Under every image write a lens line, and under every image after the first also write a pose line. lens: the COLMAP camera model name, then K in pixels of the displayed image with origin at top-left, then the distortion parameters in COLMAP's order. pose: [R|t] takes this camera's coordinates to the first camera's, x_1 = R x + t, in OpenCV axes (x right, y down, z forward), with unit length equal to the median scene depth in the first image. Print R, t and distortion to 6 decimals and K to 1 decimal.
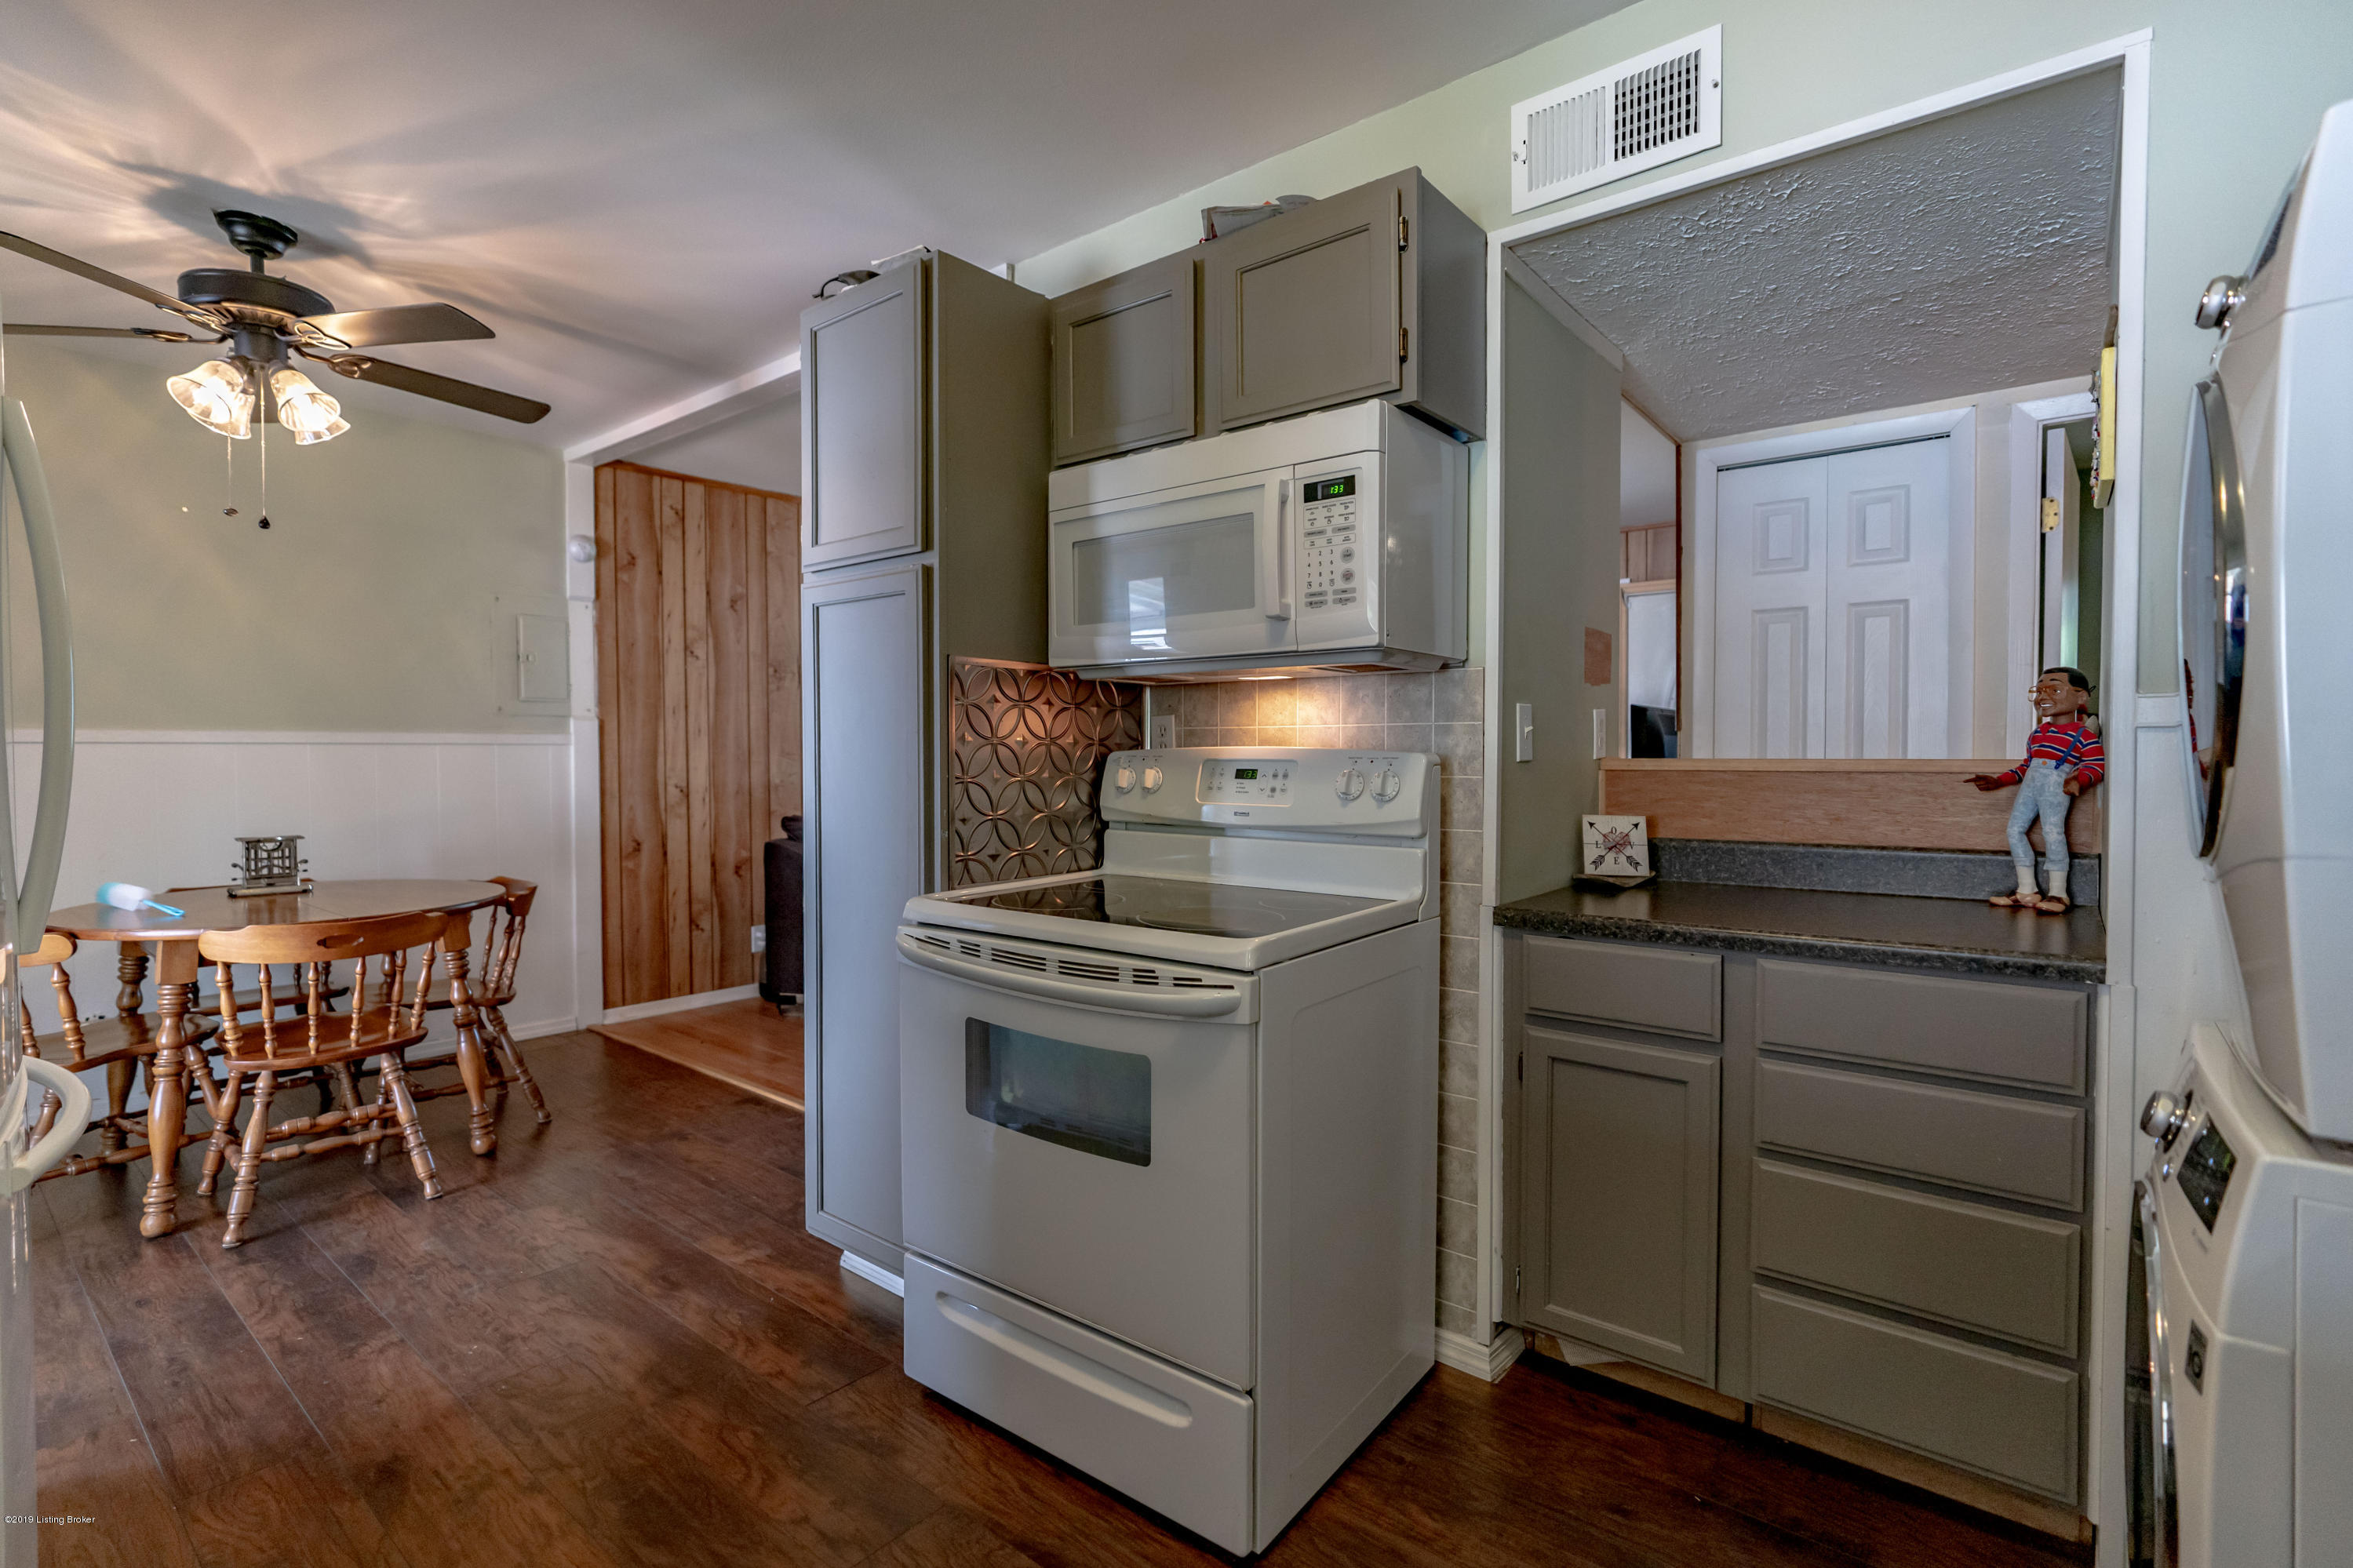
lens RADIAL K [[1090.0, 0, 1165.5], [0, 1090.0, 780.8], [0, 0, 1]] dist [-0.005739, 0.000100]
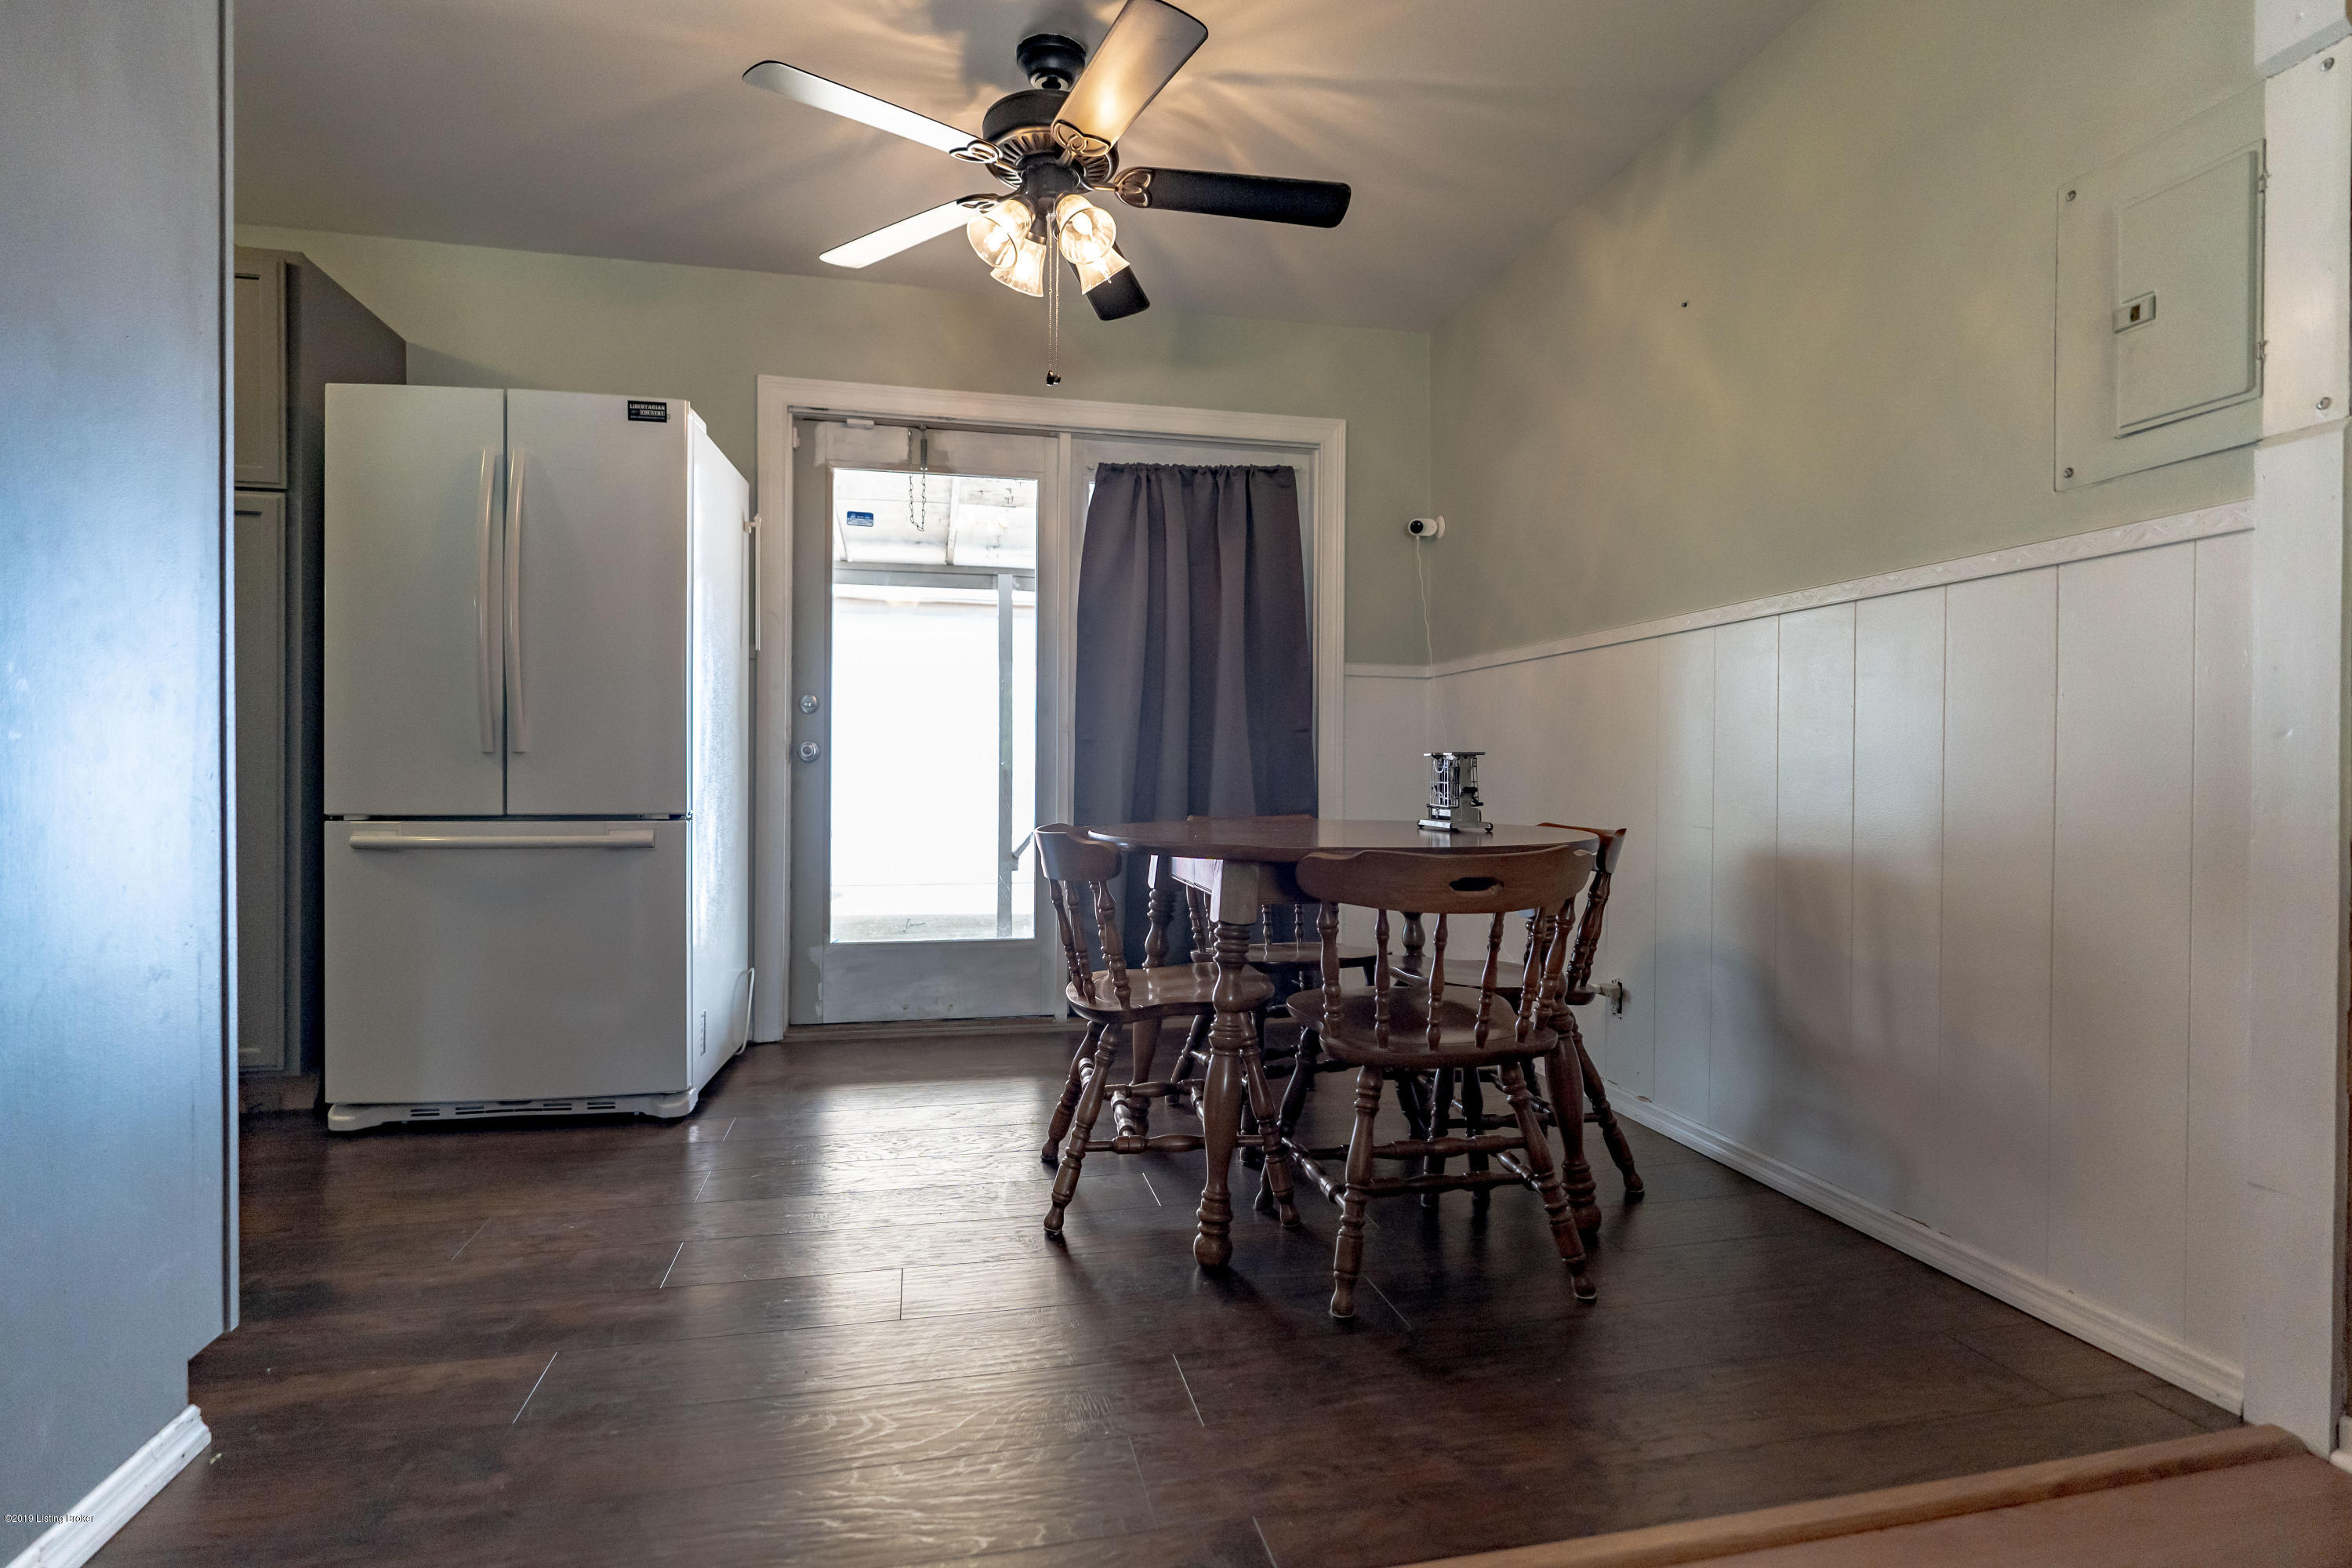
lens RADIAL K [[1141.8, 0, 1177.7], [0, 1141.8, 778.8], [0, 0, 1]] dist [-0.005381, -0.000255]
pose [[-0.623958, 0.005278, -0.781440, -0.079749], [-0.013622, 0.999752, 0.017629, 0.040560], [0.781339, 0.021645, -0.623731, 0.965077]]
